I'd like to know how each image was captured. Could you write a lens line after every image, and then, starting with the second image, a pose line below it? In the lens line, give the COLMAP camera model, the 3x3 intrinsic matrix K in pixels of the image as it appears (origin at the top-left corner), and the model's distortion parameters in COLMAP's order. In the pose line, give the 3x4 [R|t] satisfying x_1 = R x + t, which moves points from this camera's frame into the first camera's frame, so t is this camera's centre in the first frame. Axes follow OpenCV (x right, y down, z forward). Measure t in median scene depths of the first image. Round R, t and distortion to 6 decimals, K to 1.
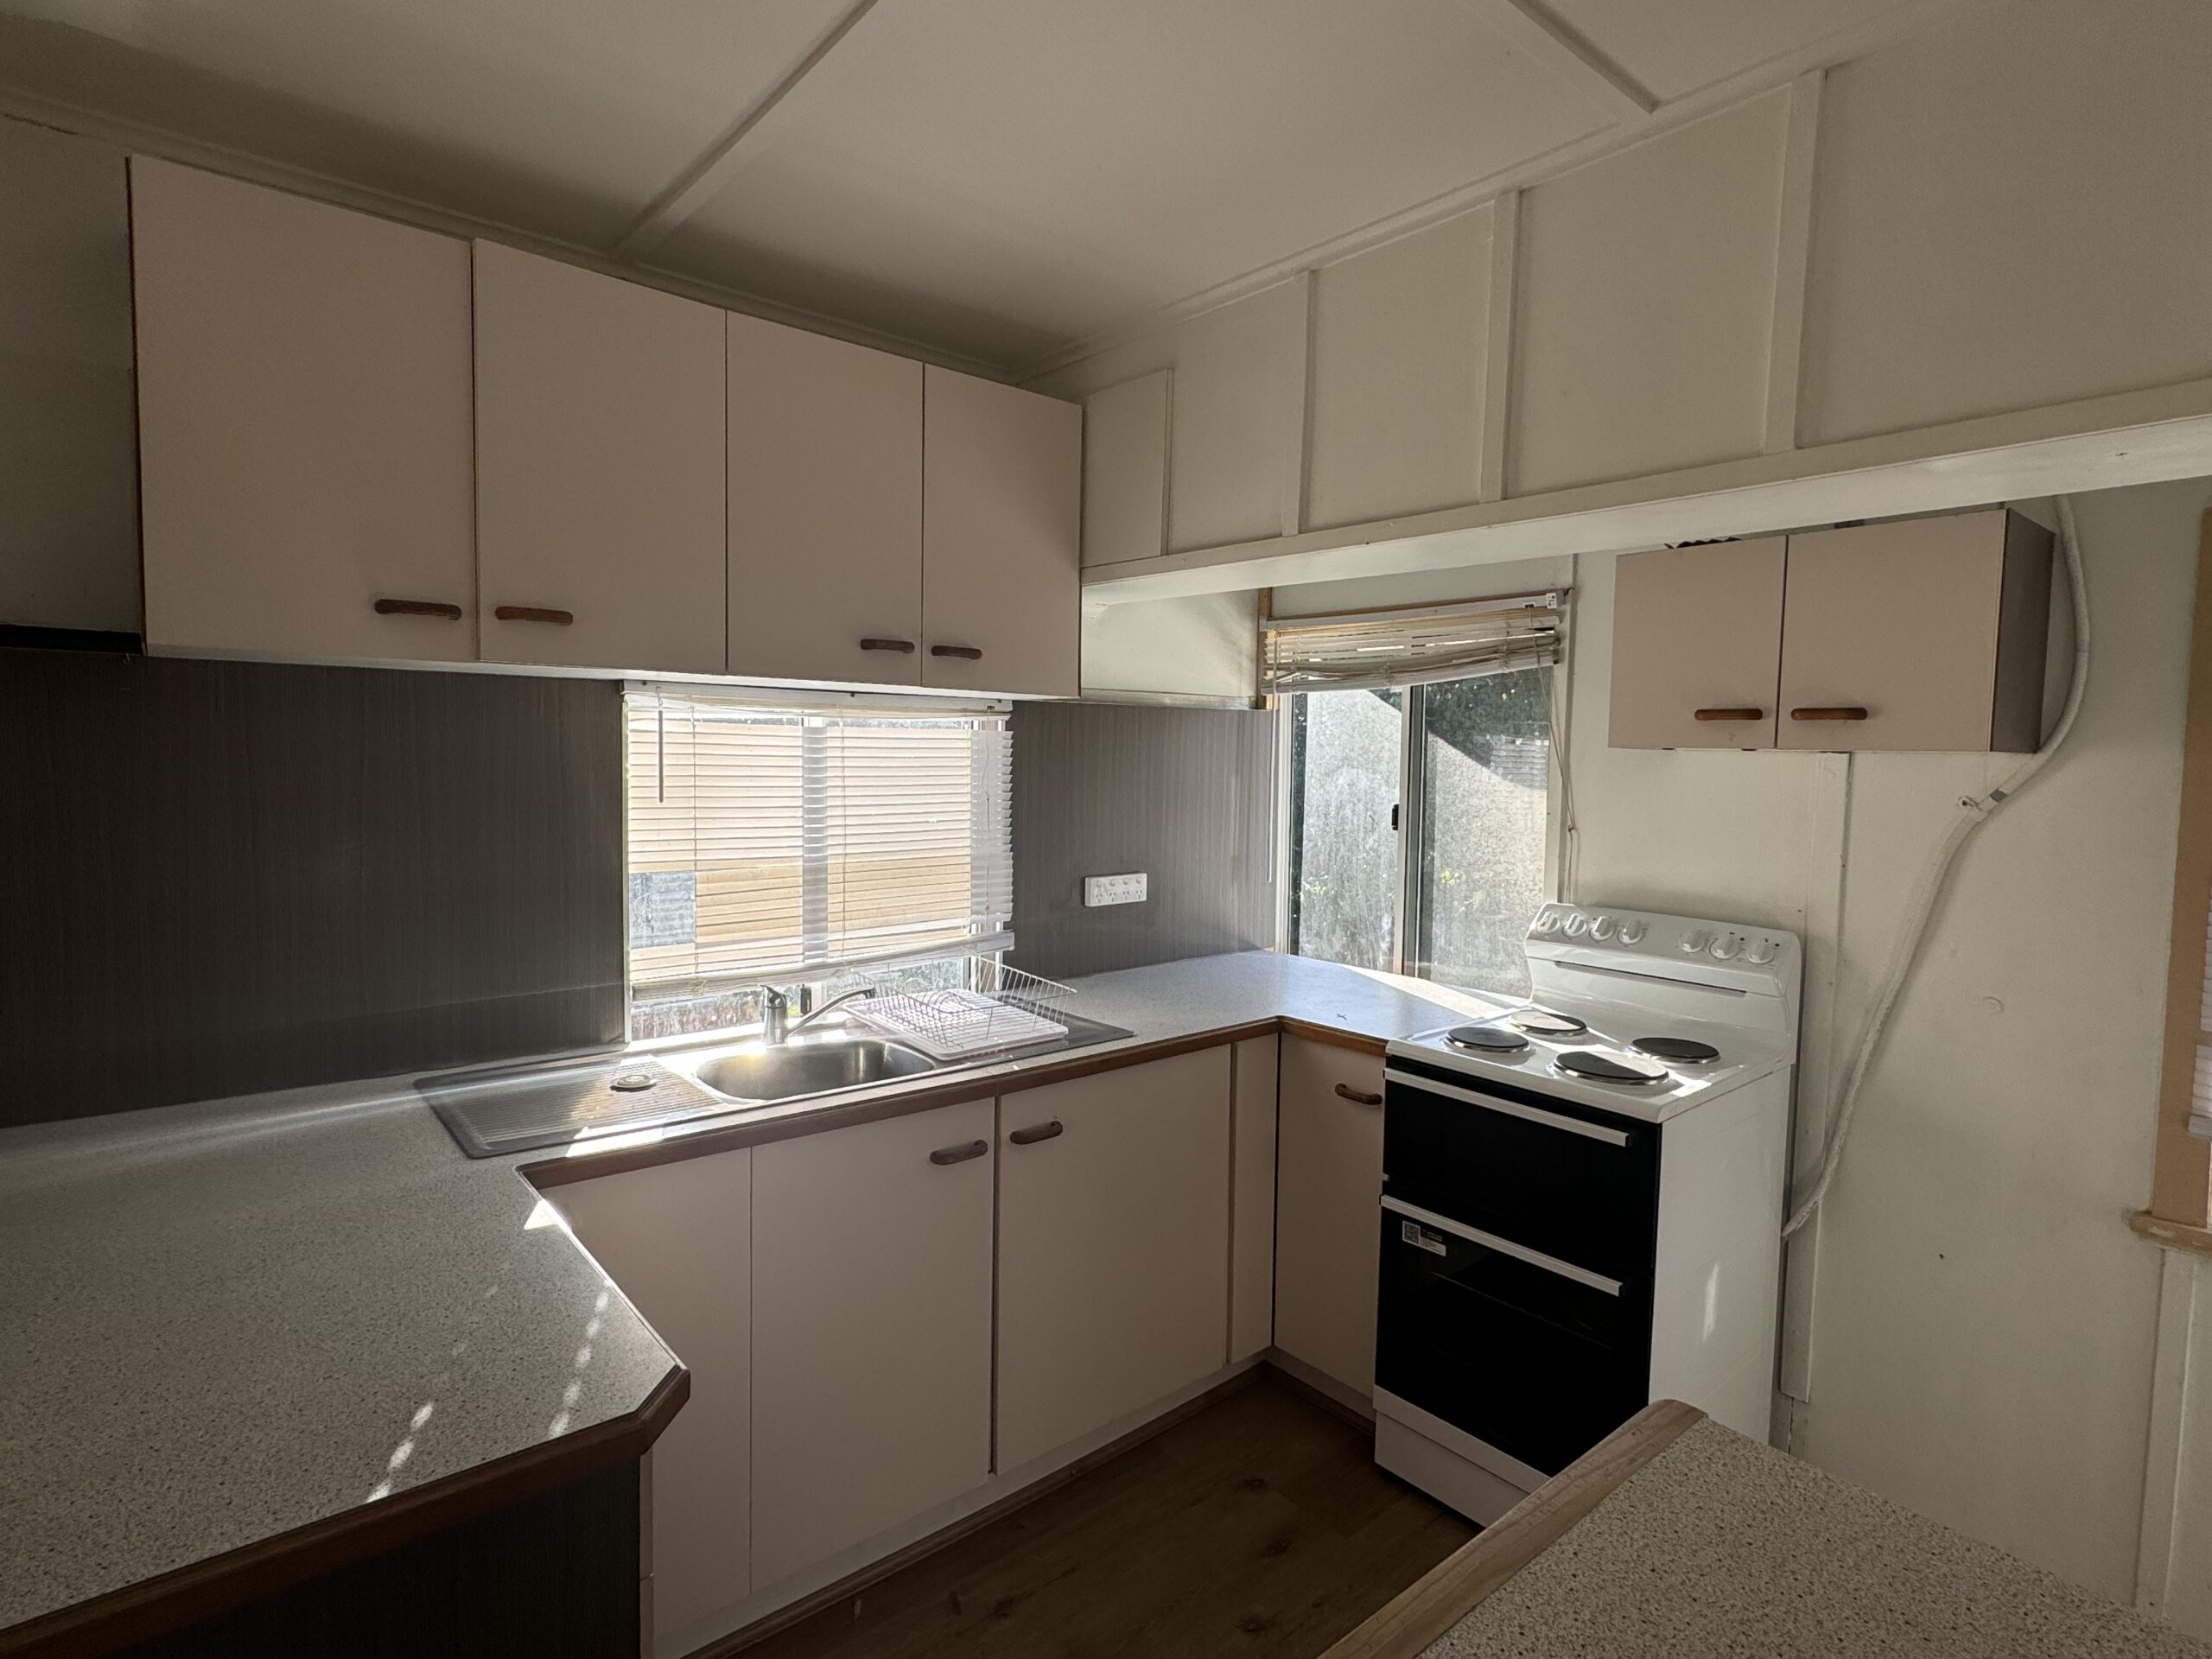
lens RADIAL K [[1133.5, 0, 1102.4], [0, 1133.5, 826.0], [0, 0, 1]] dist [-0.004271, 0.002518]
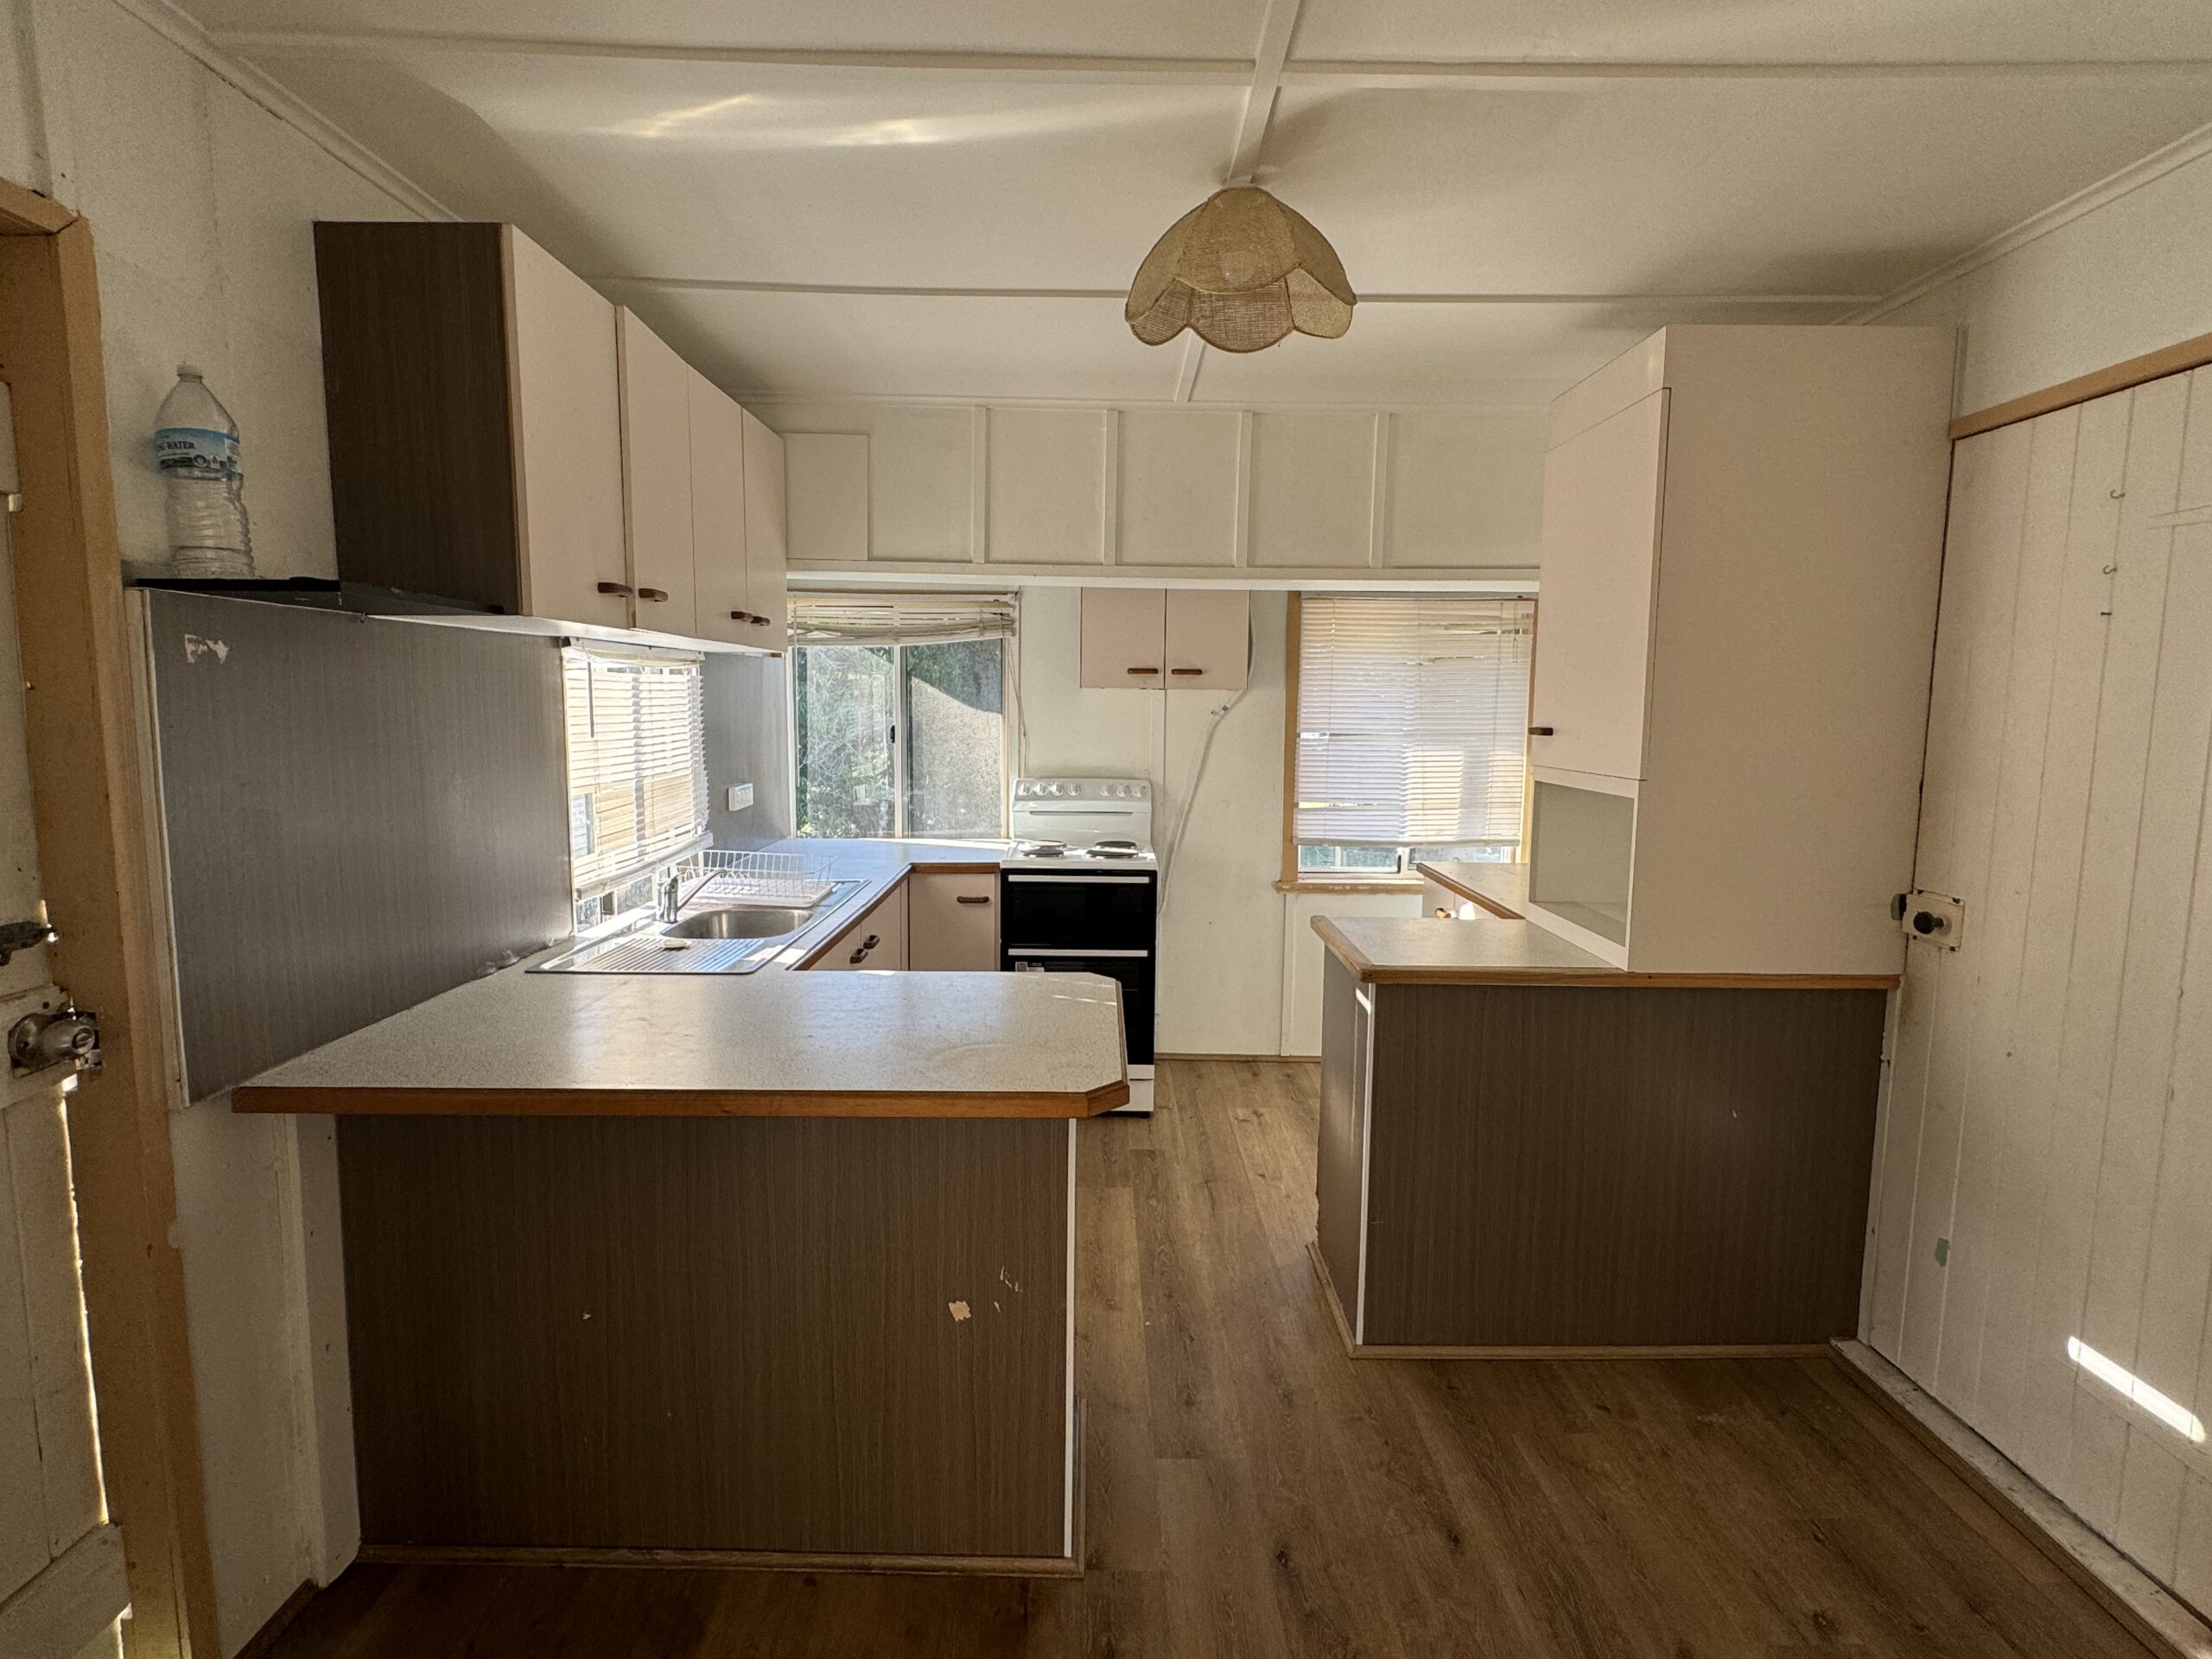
lens RADIAL K [[1133.5, 0, 1098.8], [0, 1133.5, 830.1], [0, 0, 1]] dist [-0.004271, 0.002518]
pose [[0.641864, -0.101619, 0.760056, -0.876768], [0.051372, 0.994652, 0.089601, -0.002036], [-0.765096, -0.018466, 0.643651, -0.196325]]
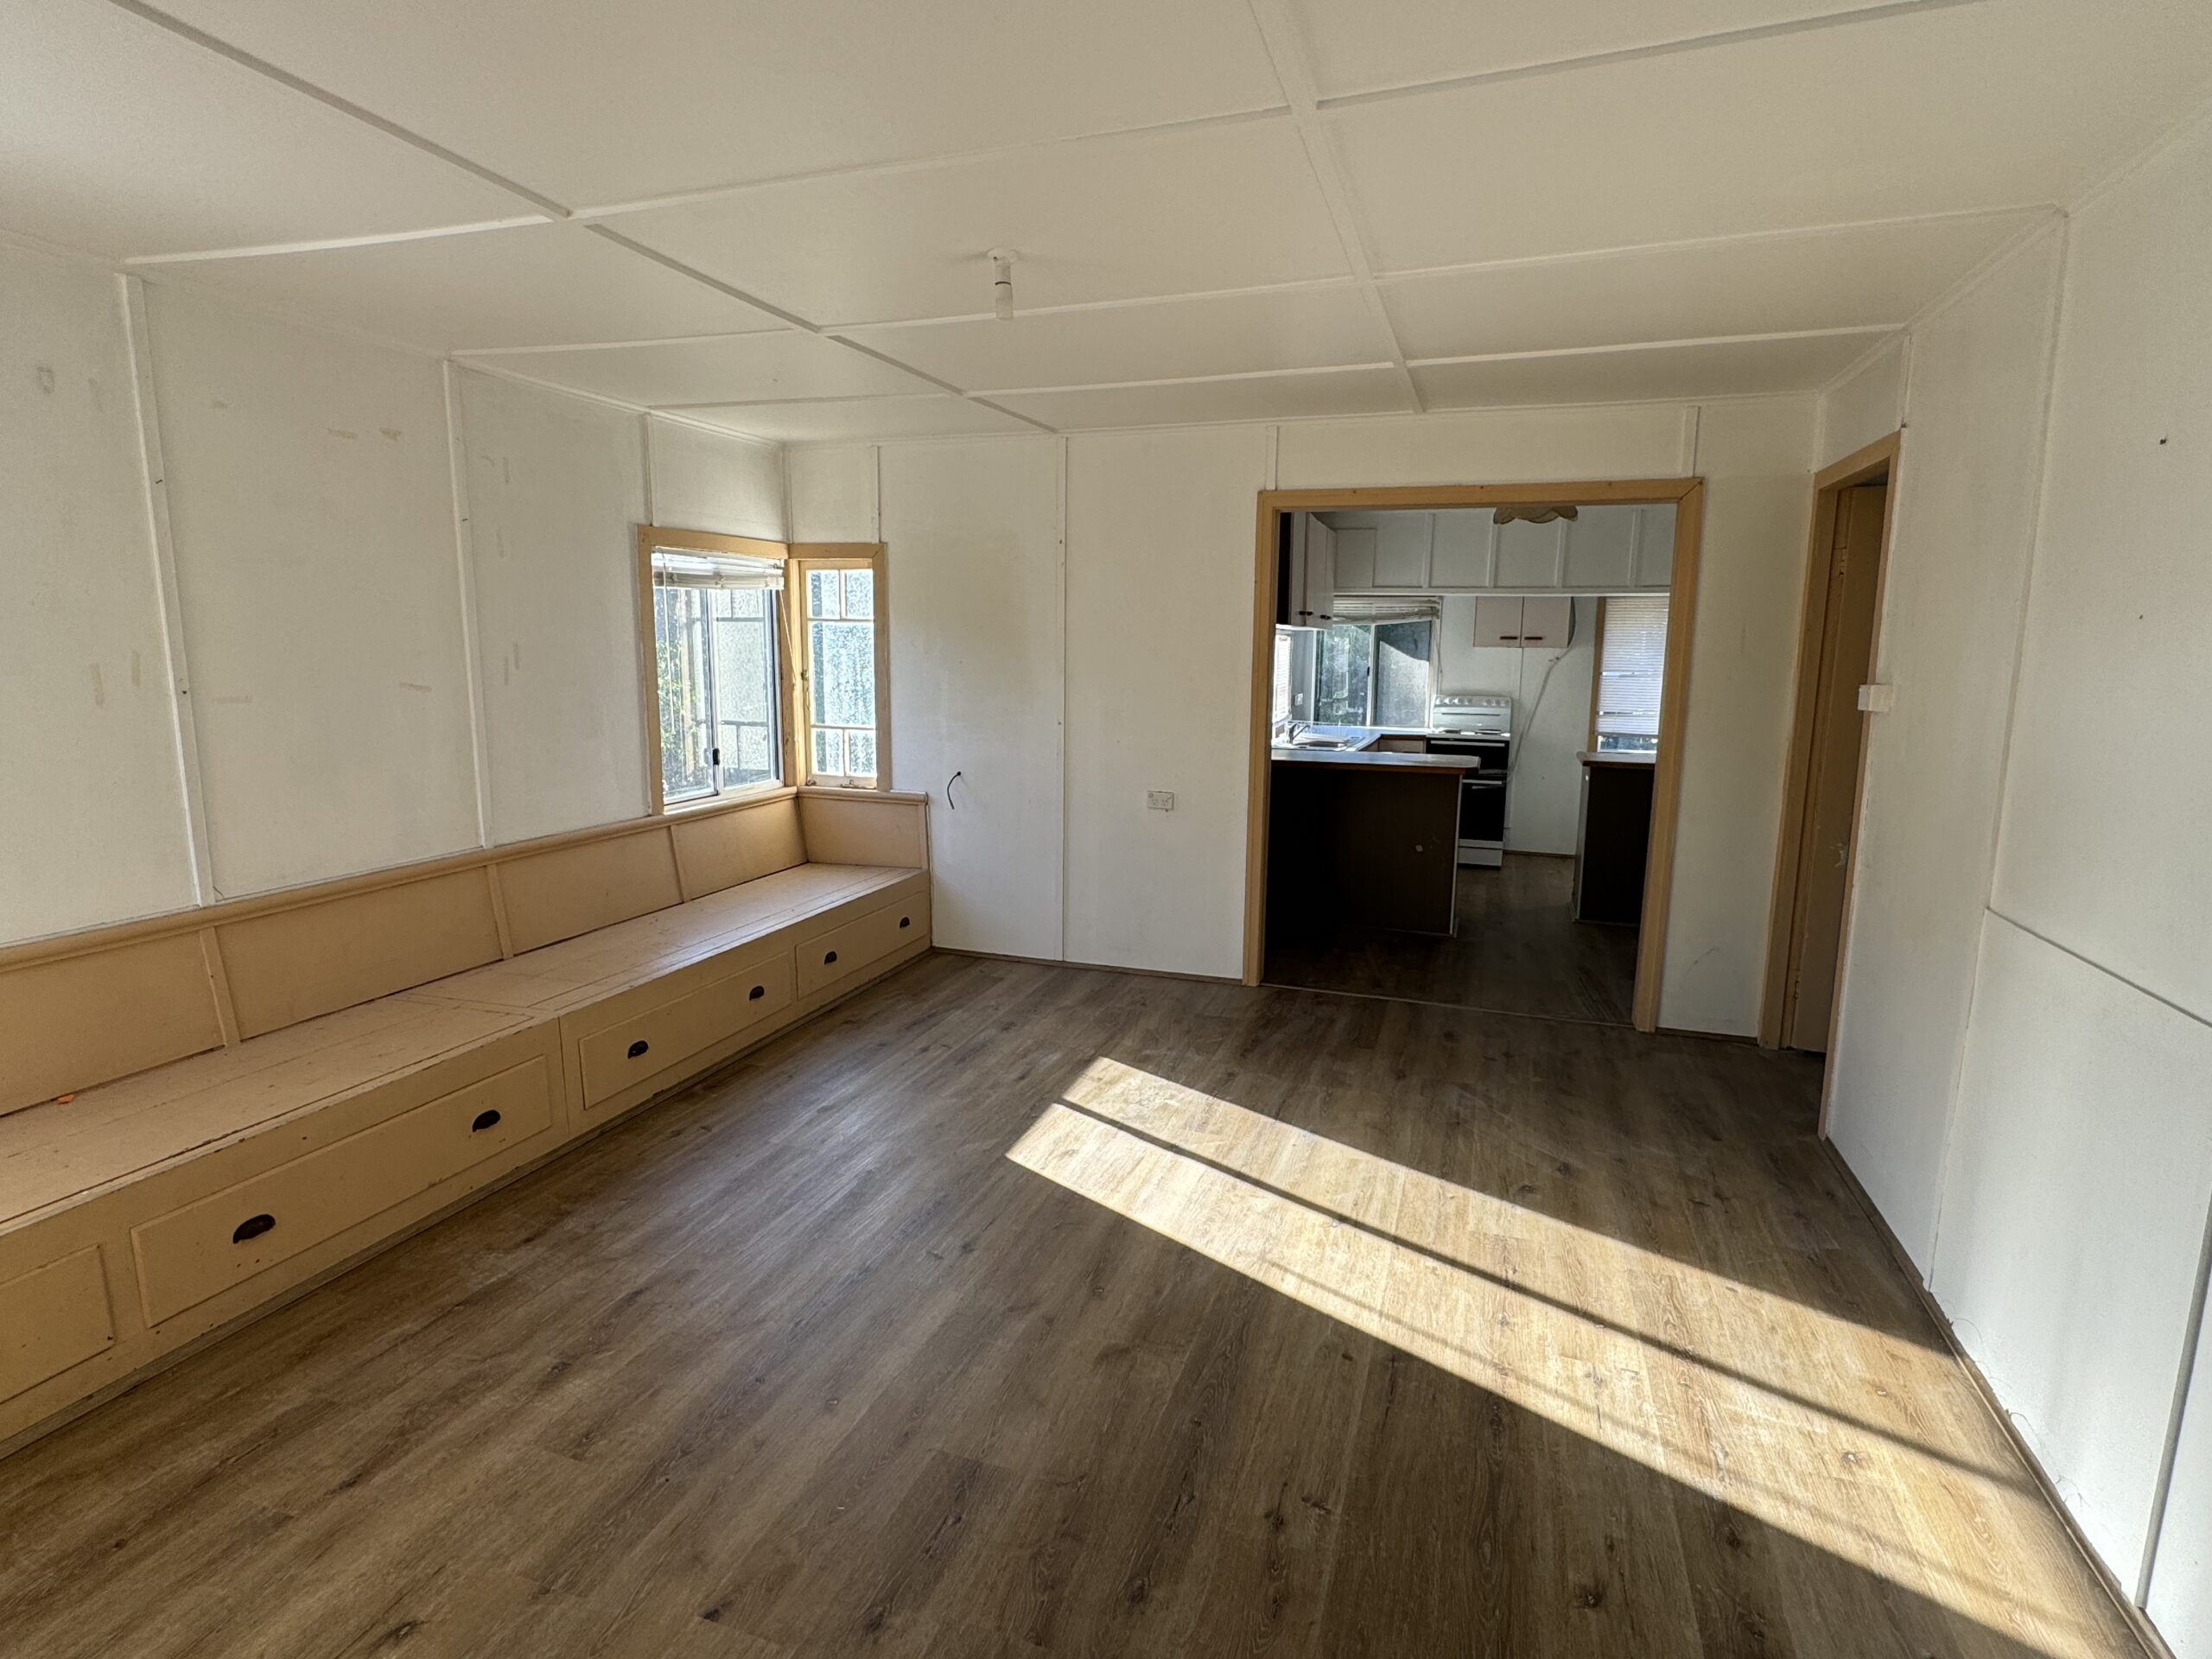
lens RADIAL K [[1133.5, 0, 1101.9], [0, 1133.5, 822.3], [0, 0, 1]] dist [-0.004271, 0.002518]
pose [[0.859110, -0.085869, 0.504536, -2.175024], [0.037147, 0.993686, 0.105867, 0.052469], [-0.510441, -0.072209, 0.856875, -1.349000]]
